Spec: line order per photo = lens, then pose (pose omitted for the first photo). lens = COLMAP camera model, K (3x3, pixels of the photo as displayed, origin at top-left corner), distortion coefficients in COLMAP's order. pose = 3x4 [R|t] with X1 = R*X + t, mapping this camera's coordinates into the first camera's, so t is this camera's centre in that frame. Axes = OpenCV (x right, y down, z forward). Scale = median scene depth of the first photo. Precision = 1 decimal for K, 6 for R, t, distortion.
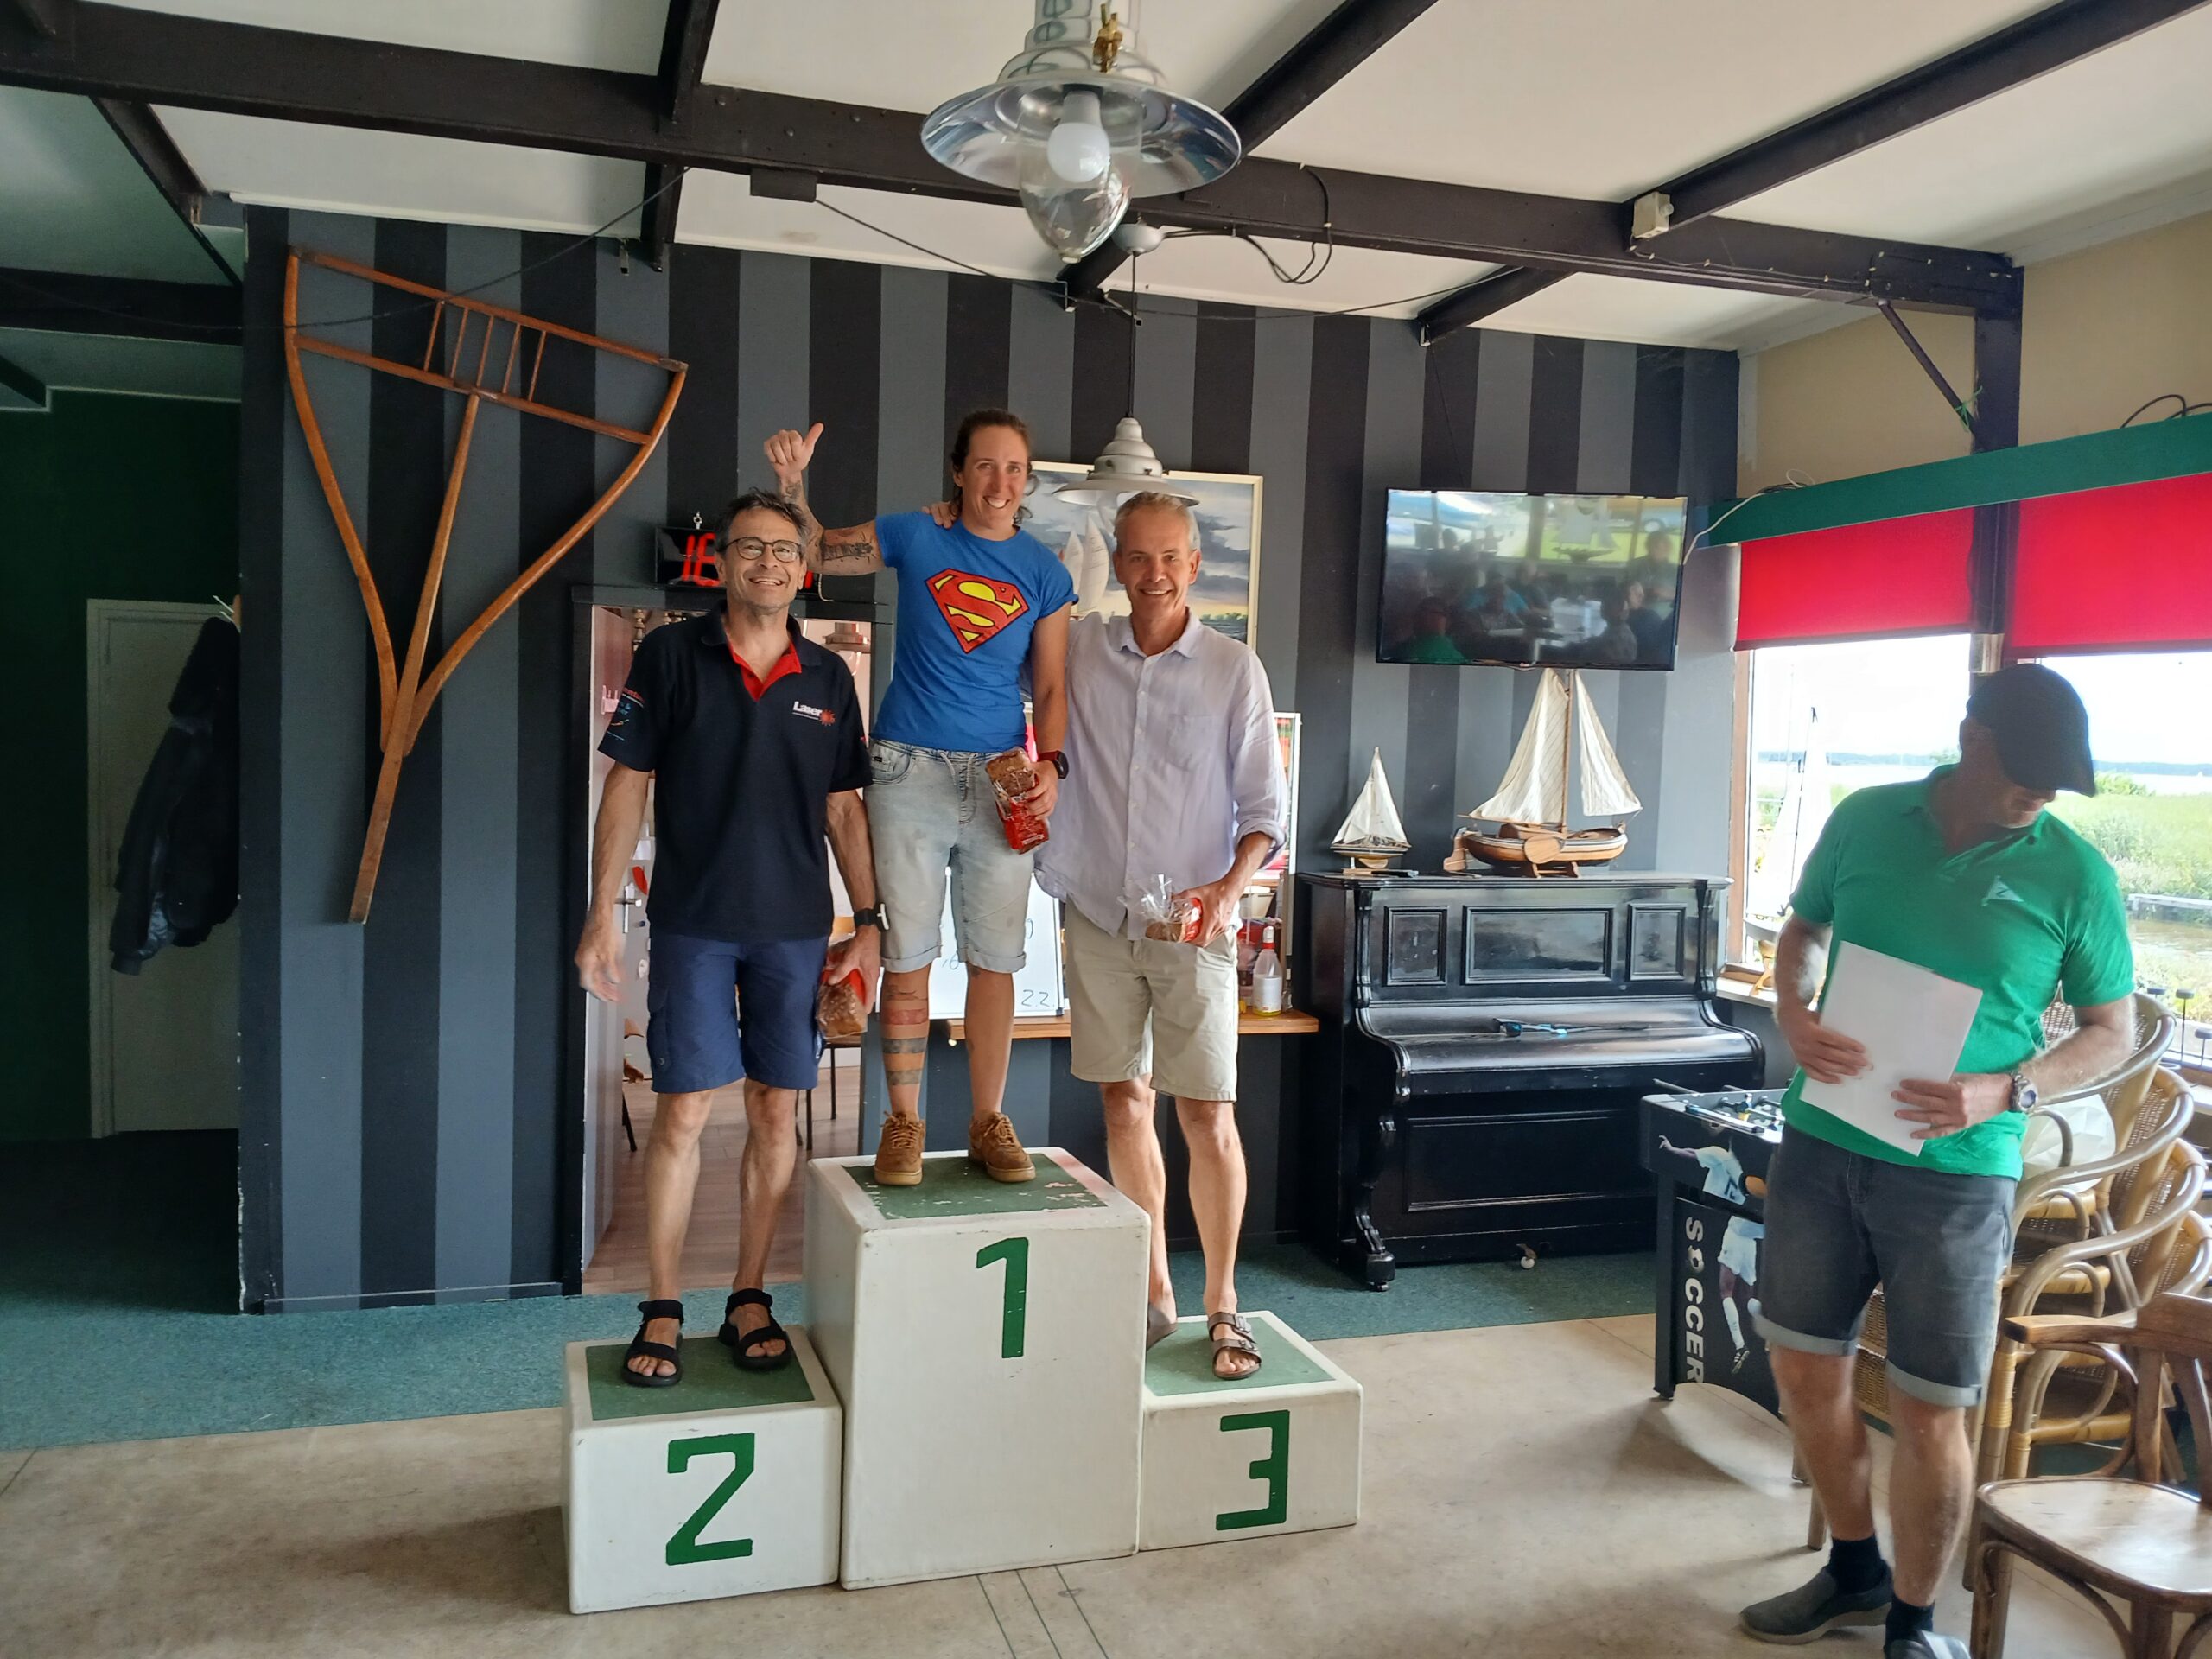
lens RADIAL K [[1916.7, 0, 1131.2], [0, 1916.7, 827.2], [0, 0, 1]] dist [0.096269, -0.248614]
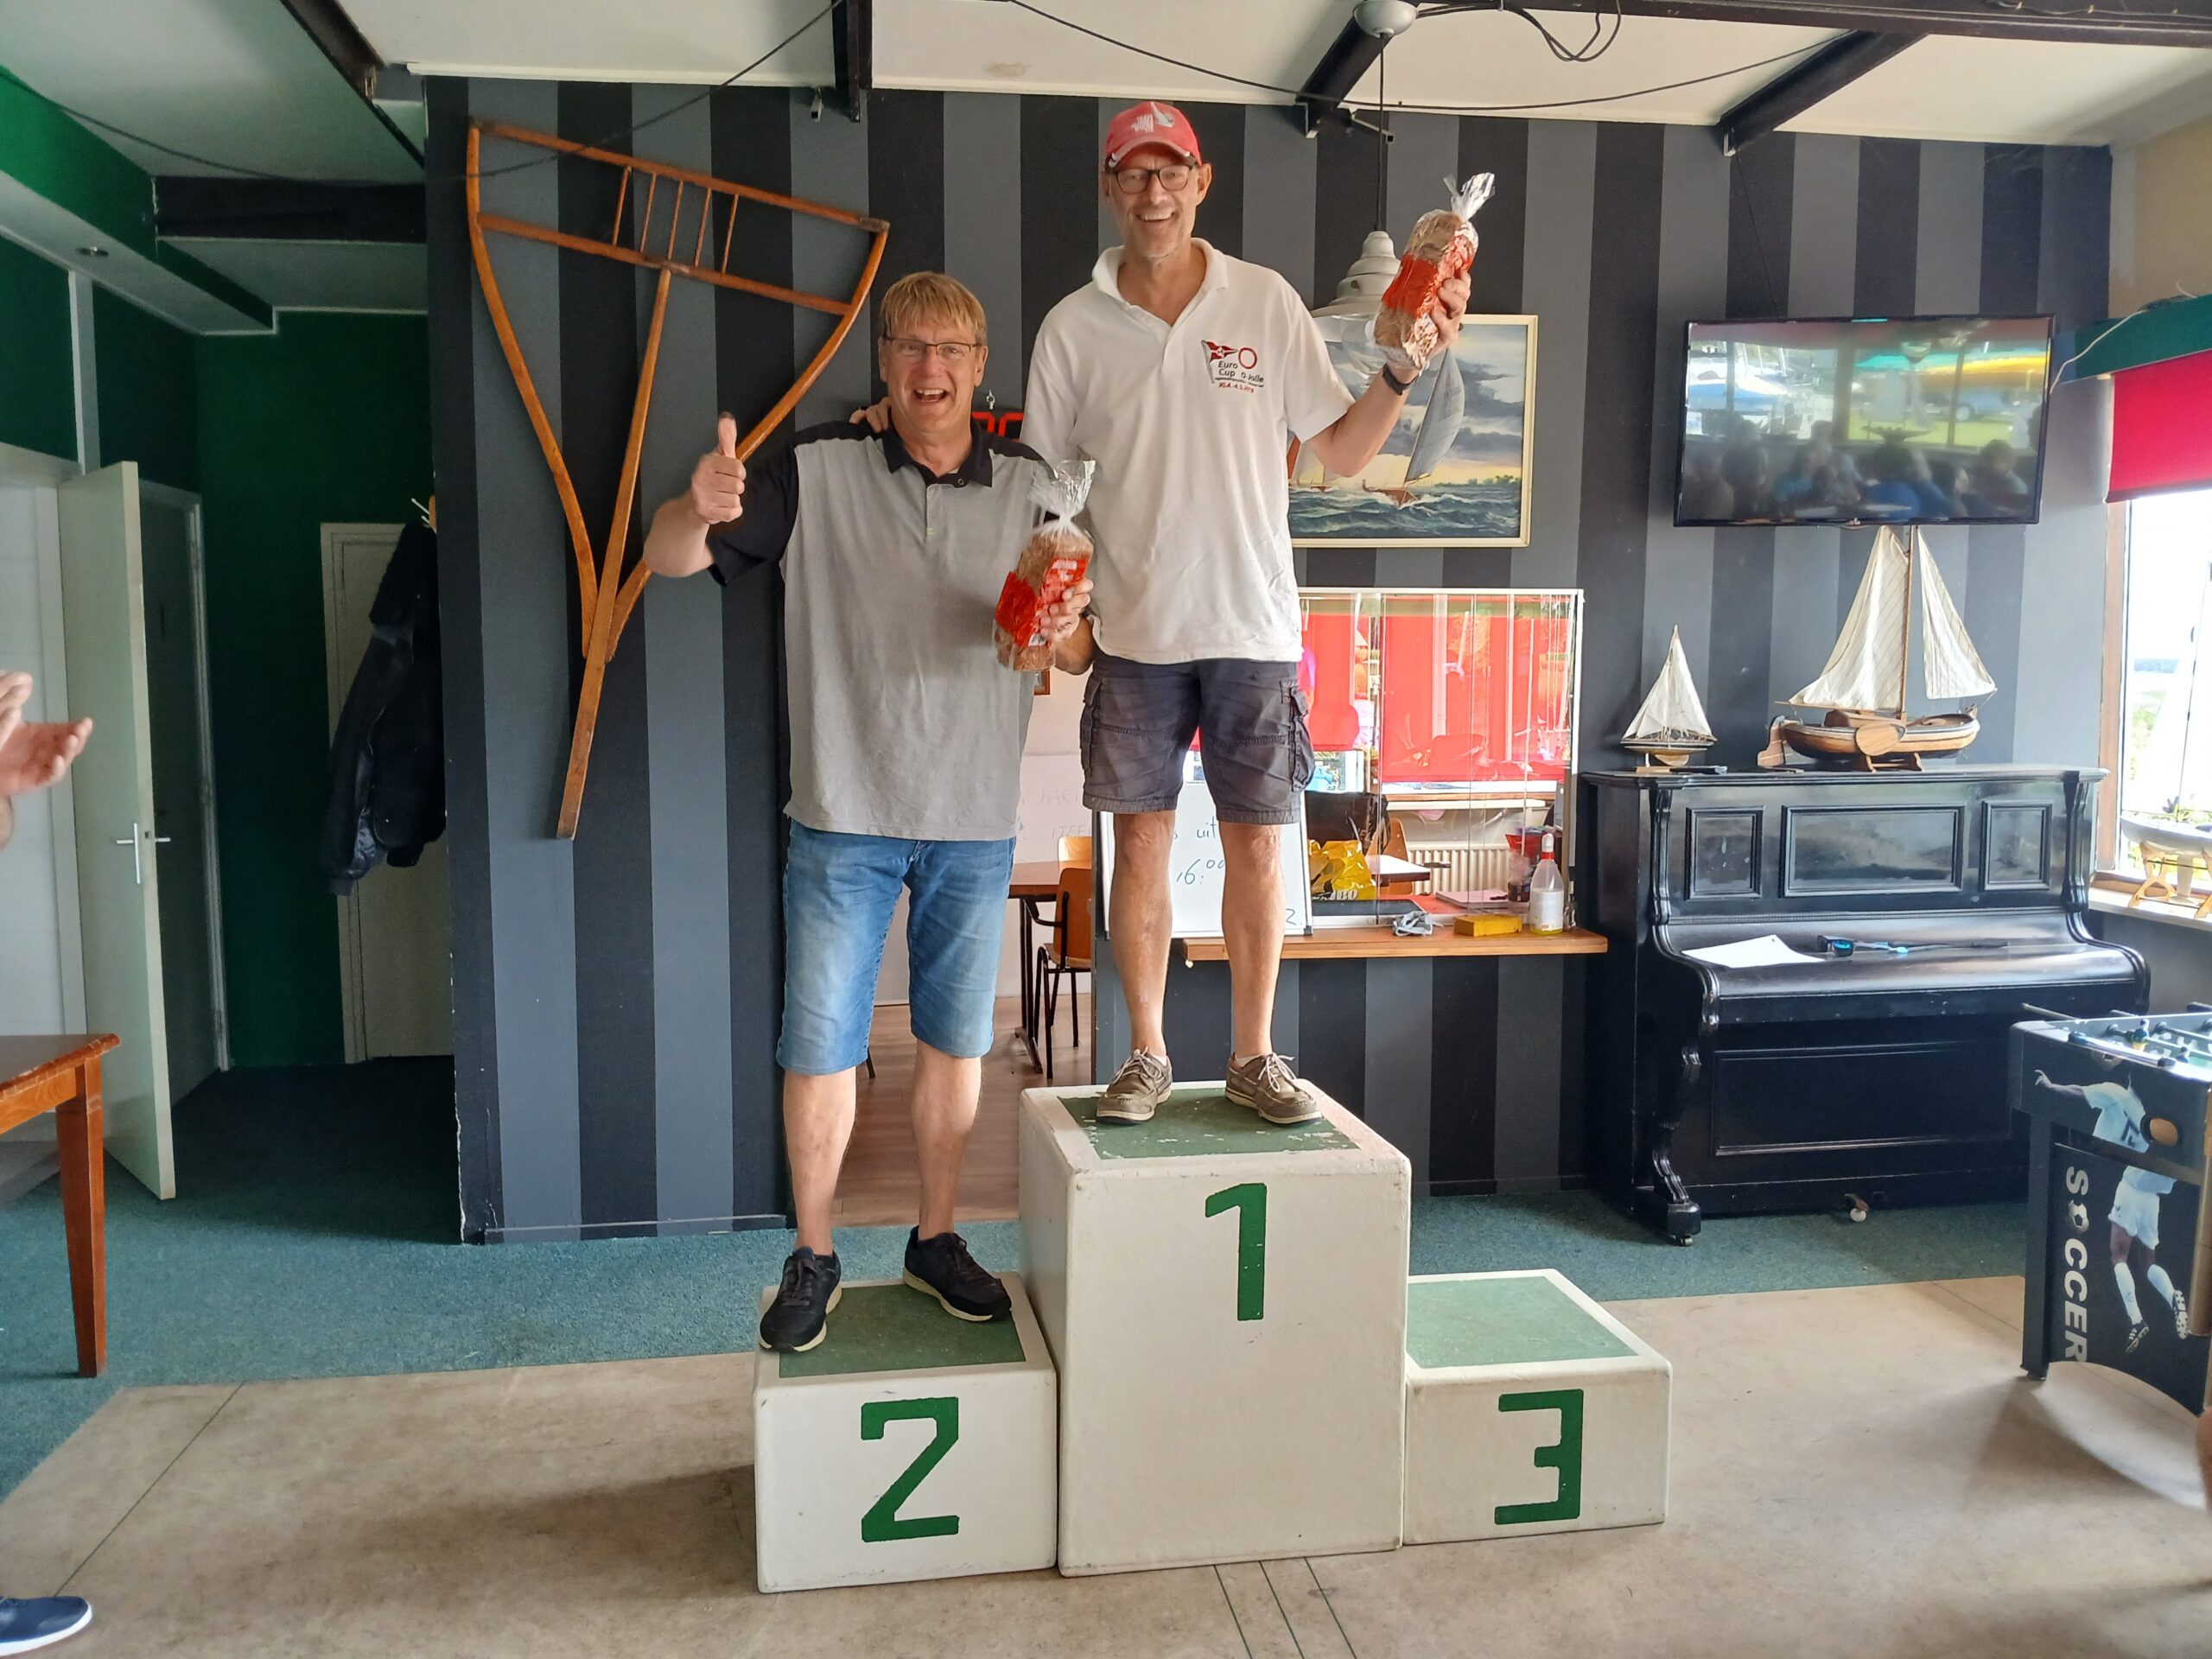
lens RADIAL K [[1850.2, 0, 1091.5], [0, 1850.2, 864.4], [0, 0, 1]] dist [0.061476, -0.165249]
pose [[0.986181, -0.012083, -0.165233, 0.006017], [0.020137, 0.998685, 0.047156, 0.024042], [0.164446, -0.049832, 0.985127, 0.140477]]
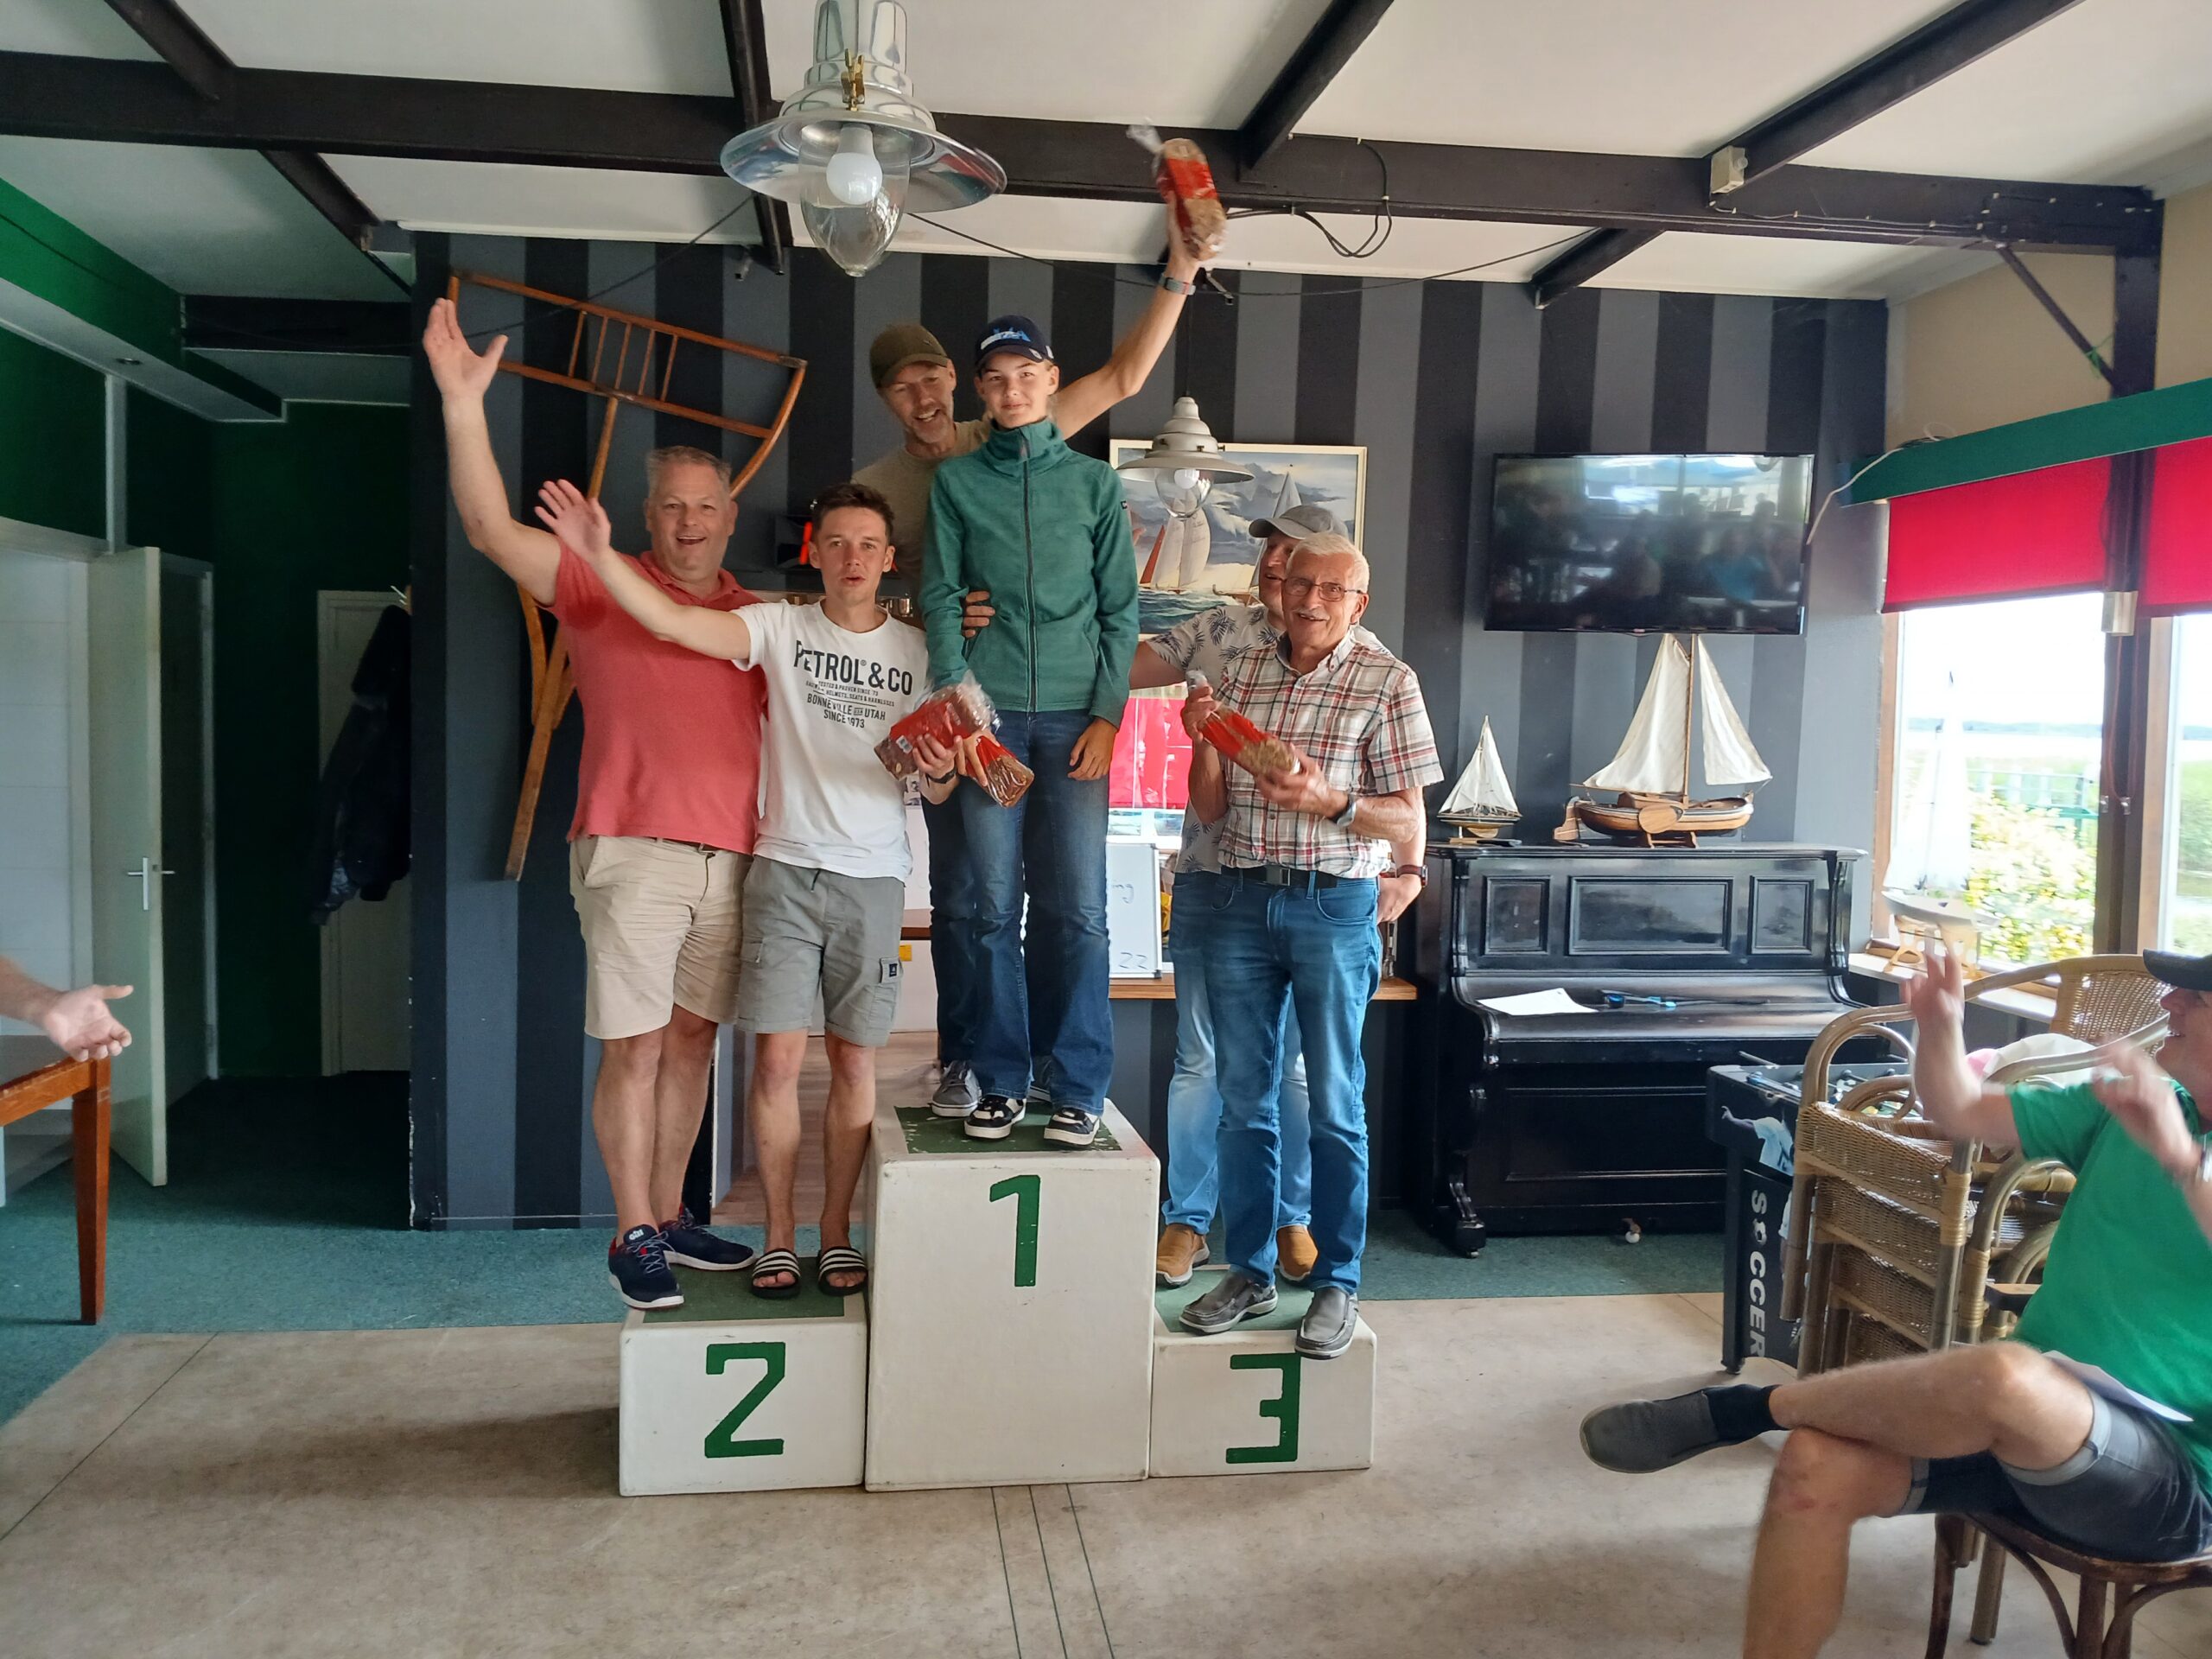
lens RADIAL K [[1975.6, 0, 1106.0], [0, 1975.6, 829.5], [0, 0, 1]] dist [0.086026, -0.240504]
pose [[0.982683, 0.003813, -0.185253, 0.142291], [-0.002082, 0.999952, 0.009540, 0.008899], [0.185281, -0.008989, 0.982645, -0.051631]]
